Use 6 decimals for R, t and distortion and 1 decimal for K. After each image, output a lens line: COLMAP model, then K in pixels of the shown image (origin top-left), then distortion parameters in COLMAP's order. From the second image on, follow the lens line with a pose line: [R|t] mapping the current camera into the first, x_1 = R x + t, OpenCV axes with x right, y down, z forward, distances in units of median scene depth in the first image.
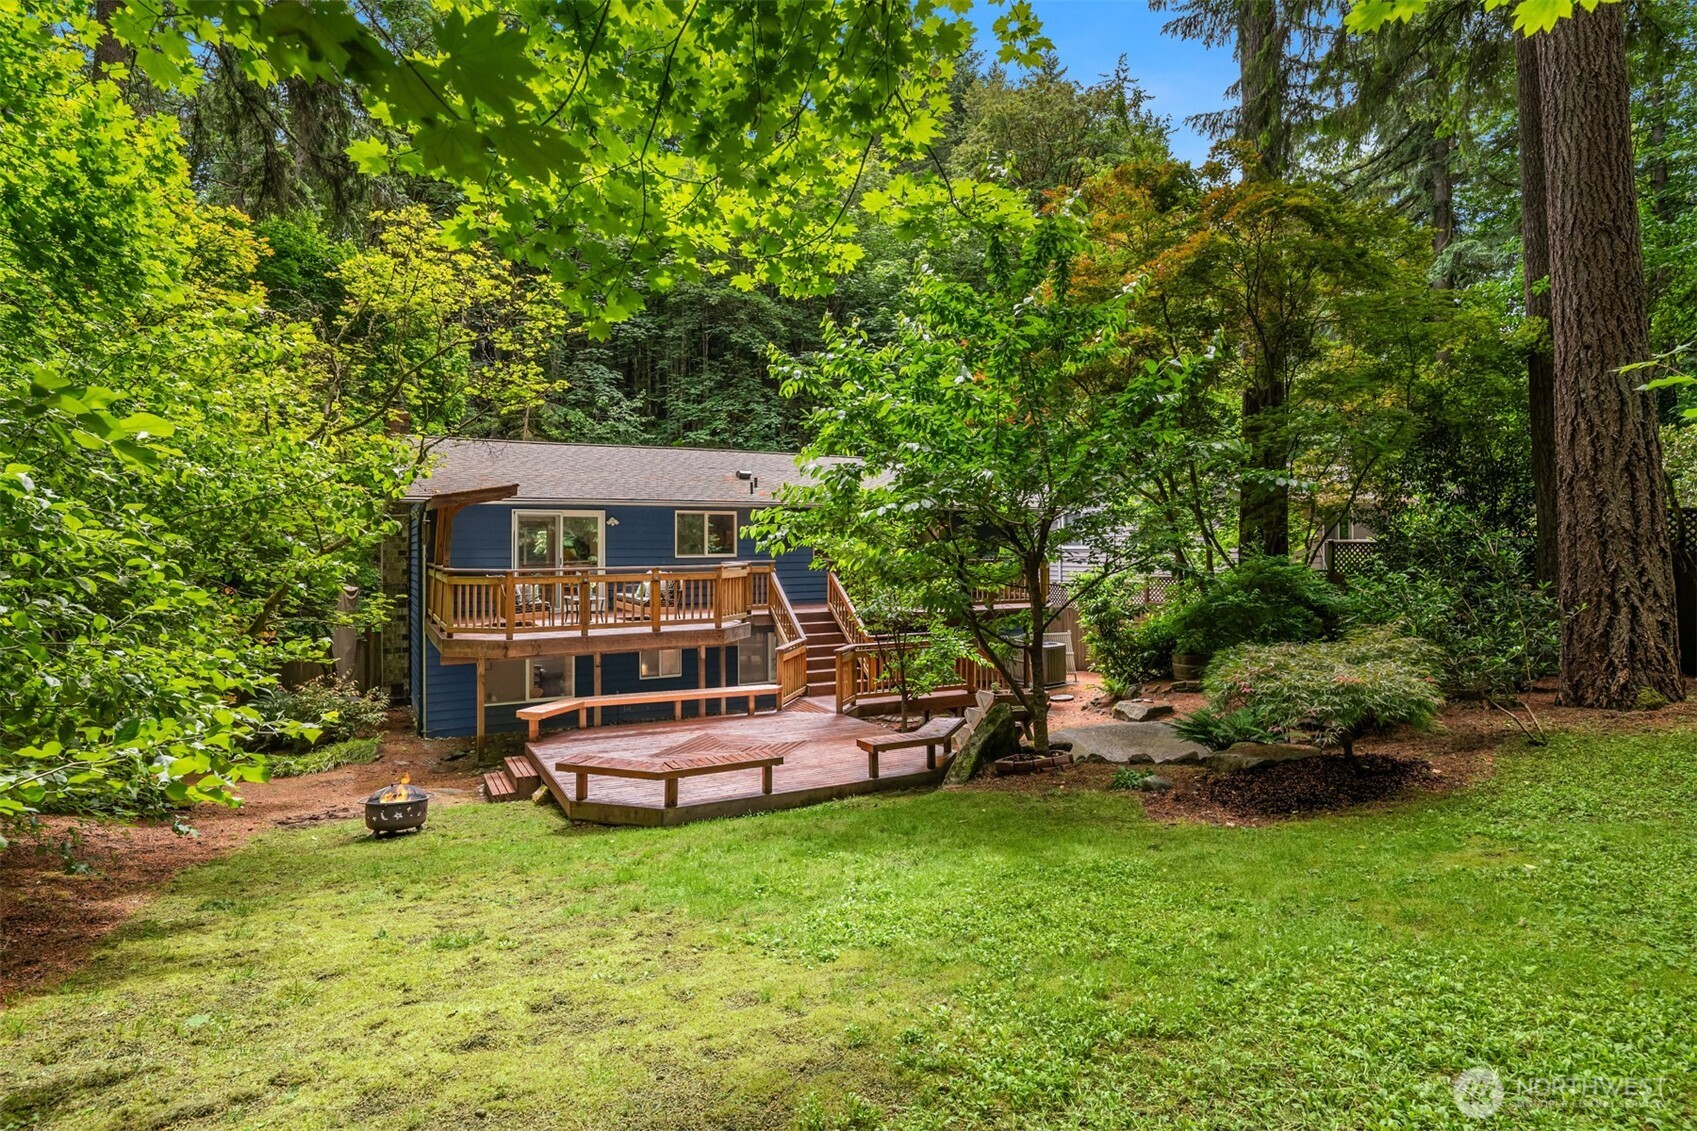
lens RADIAL K [[922.7, 0, 854.4], [0, 922.7, 549.3], [0, 0, 1]] dist [0.002147, -0.007871]
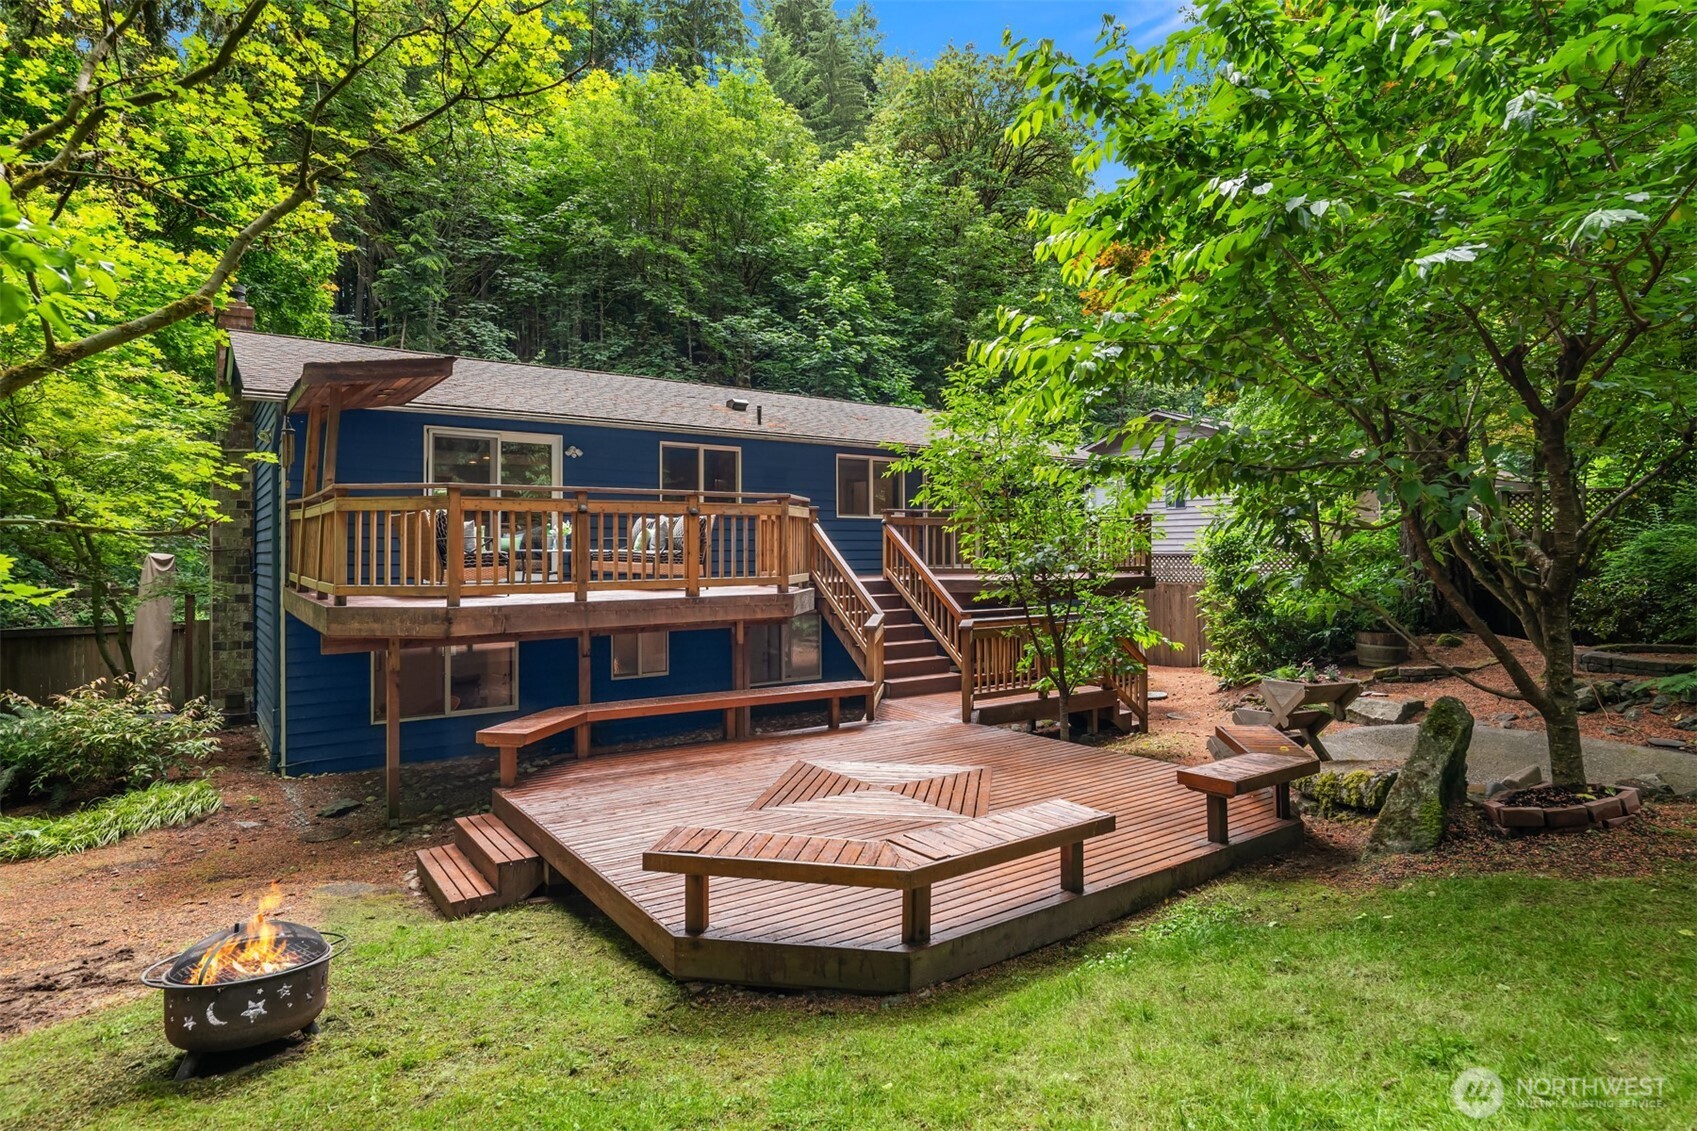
lens RADIAL K [[922.7, 0, 854.4], [0, 922.7, 549.3], [0, 0, 1]] dist [0.002147, -0.007871]
pose [[0.990935, 0.001383, 0.134334, -0.181505], [-0.000555, 0.999981, -0.006204, 0.058520], [-0.134340, 0.006073, 0.990917, 0.356005]]
